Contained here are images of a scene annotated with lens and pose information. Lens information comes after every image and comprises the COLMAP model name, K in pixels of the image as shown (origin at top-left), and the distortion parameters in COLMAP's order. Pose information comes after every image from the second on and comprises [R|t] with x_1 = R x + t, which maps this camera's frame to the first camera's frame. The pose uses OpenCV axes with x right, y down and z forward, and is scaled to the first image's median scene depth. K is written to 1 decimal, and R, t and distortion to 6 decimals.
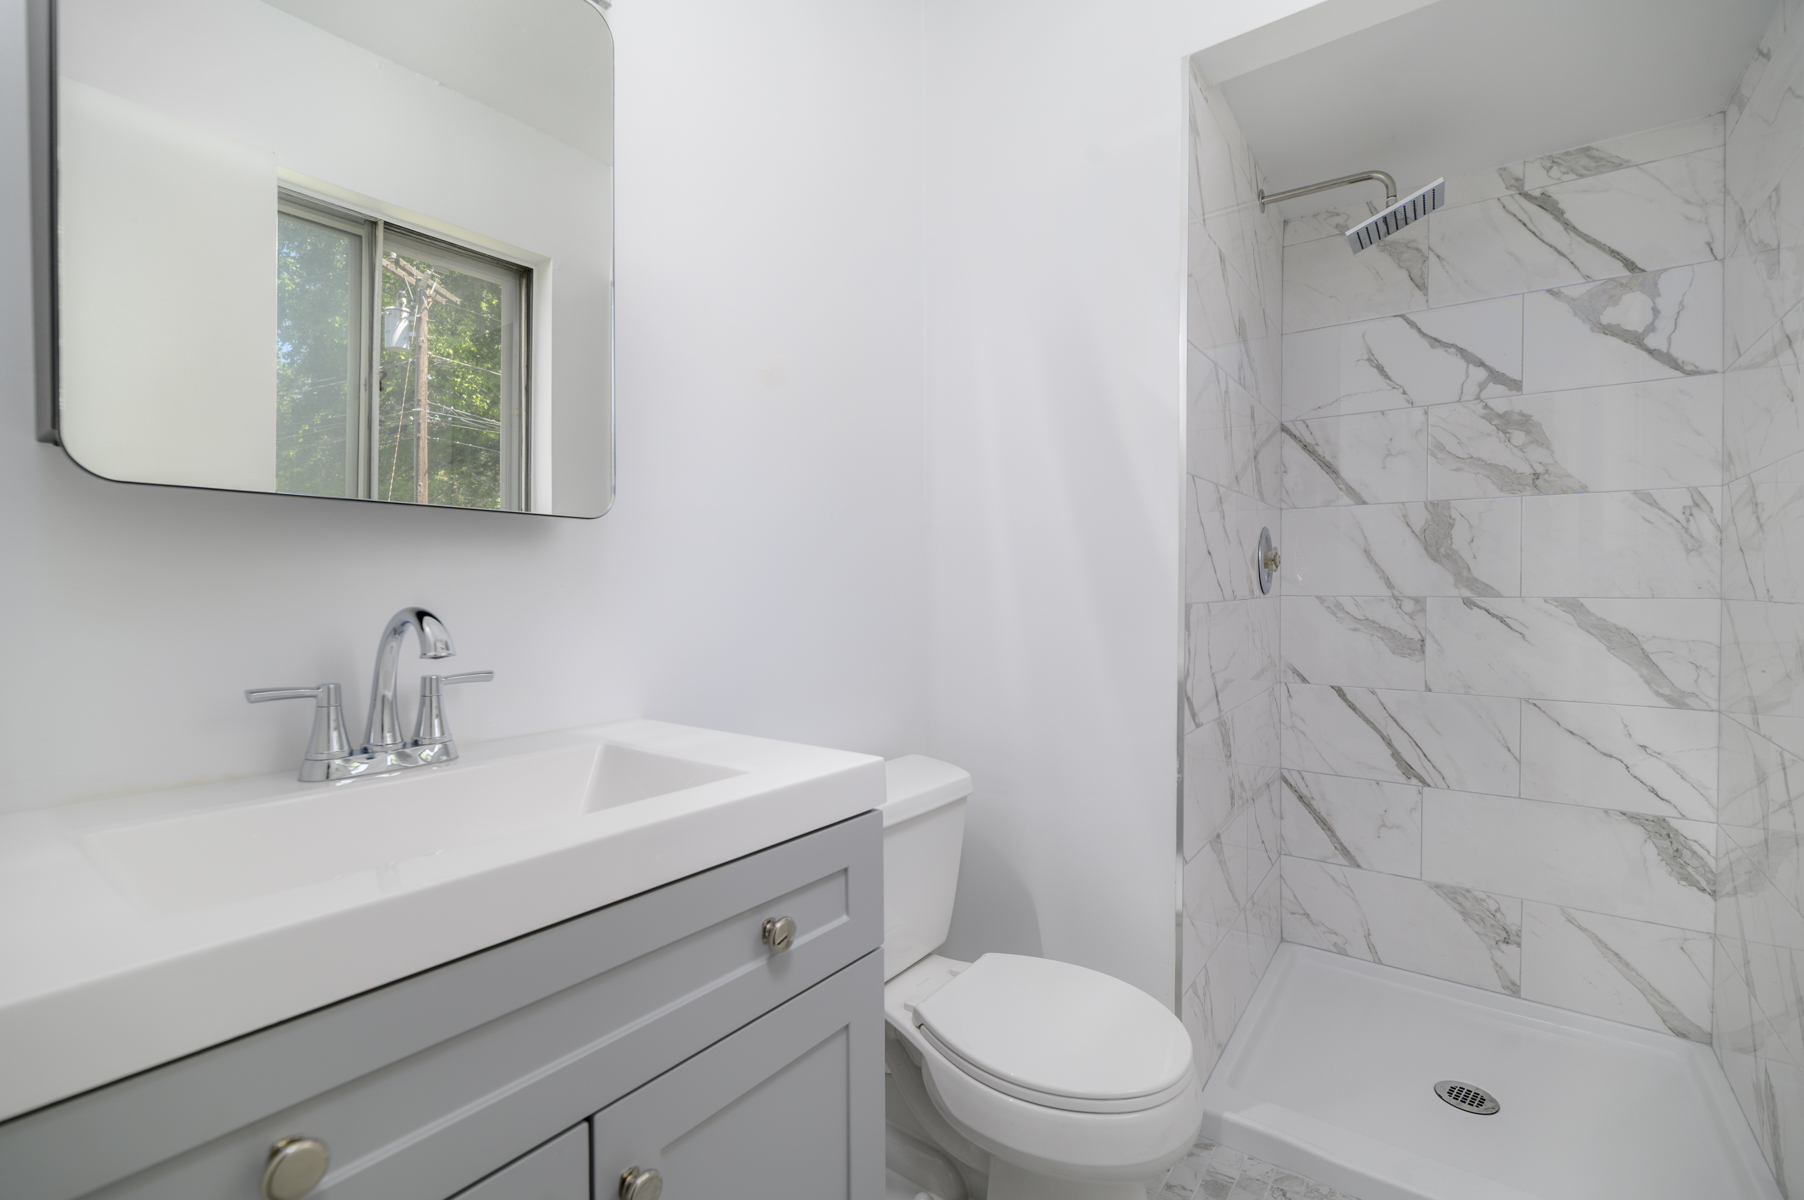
lens RADIAL K [[790.0, 0, 904.4], [0, 790.0, 591.6], [0, 0, 1]] dist [0.000788, -0.003026]
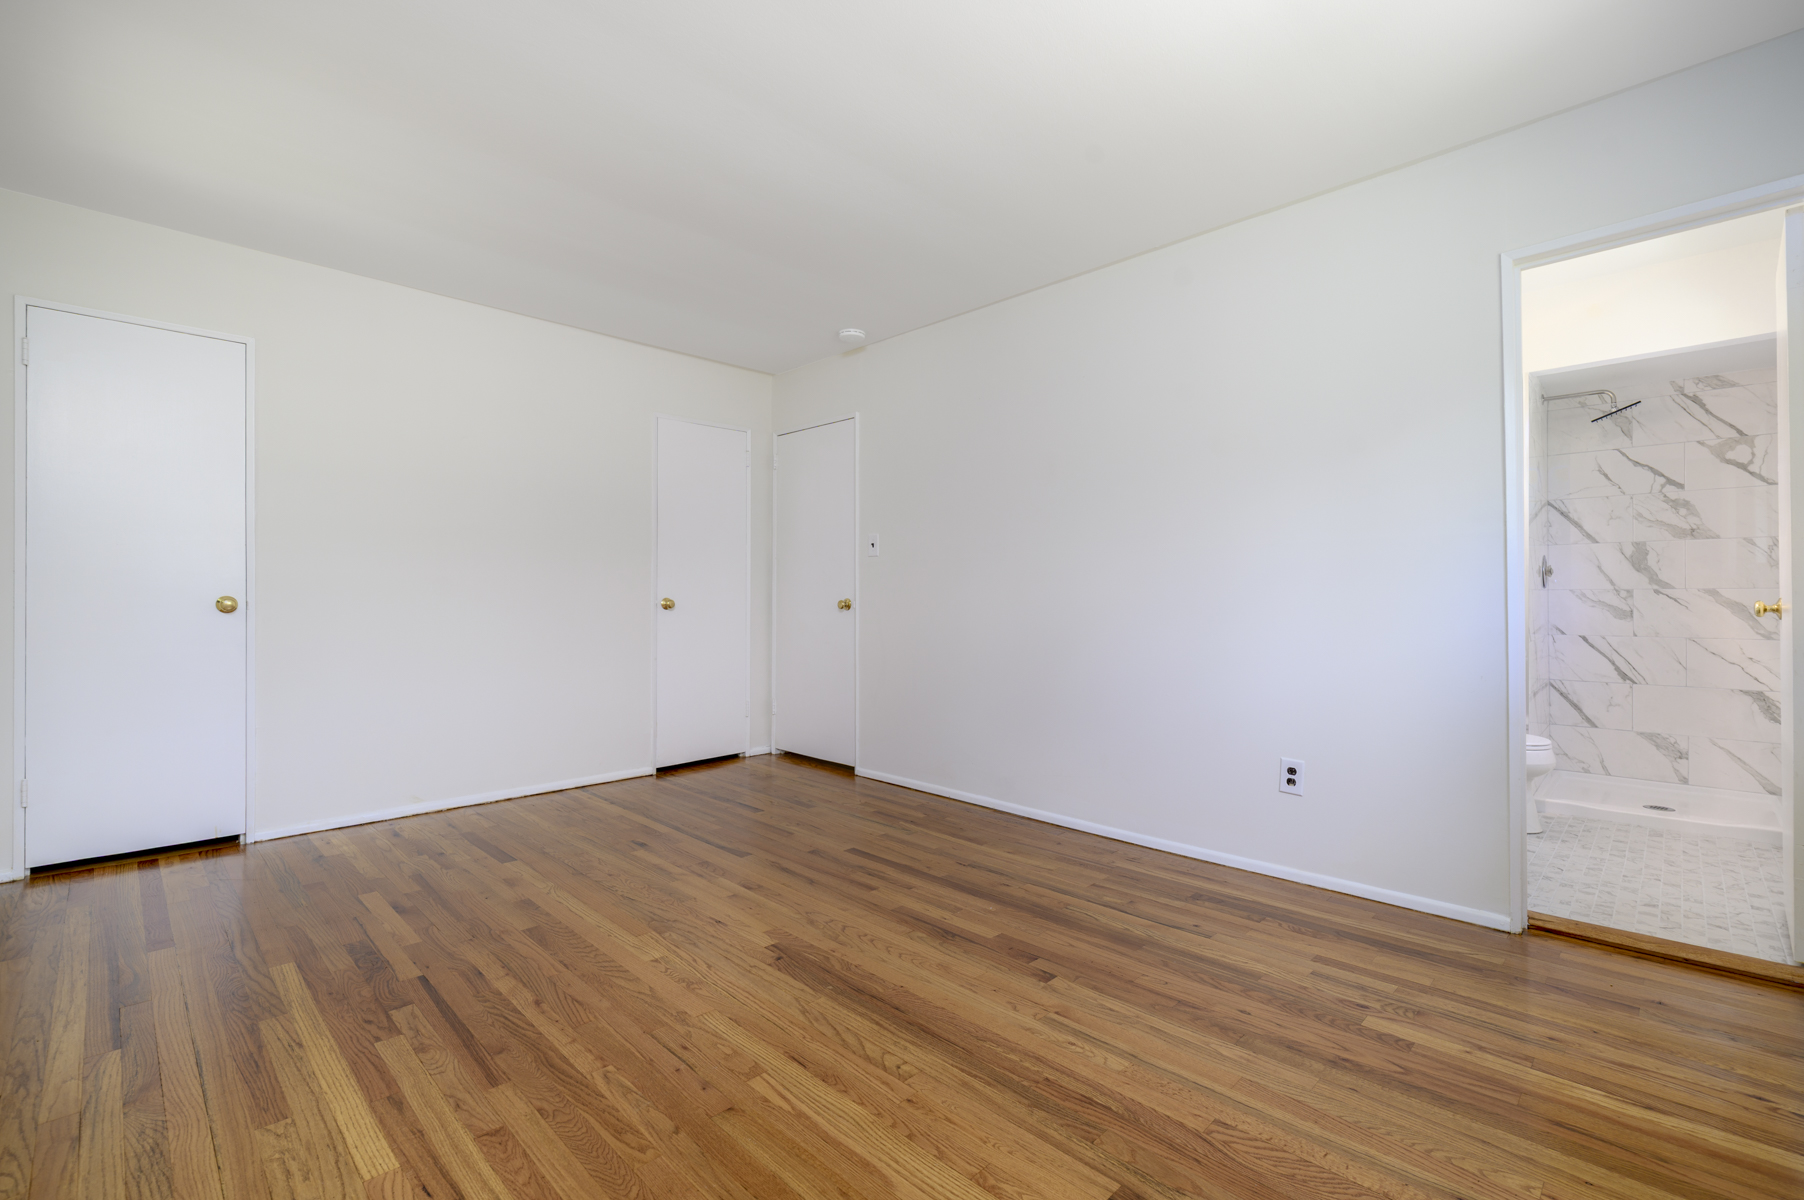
lens RADIAL K [[790.0, 0, 897.6], [0, 790.0, 592.9], [0, 0, 1]] dist [0.000788, -0.003026]
pose [[0.989047, -0.001973, -0.147586, -0.933988], [-0.000400, 0.999871, -0.016046, 0.050641], [0.147599, 0.015930, 0.988919, -1.316047]]
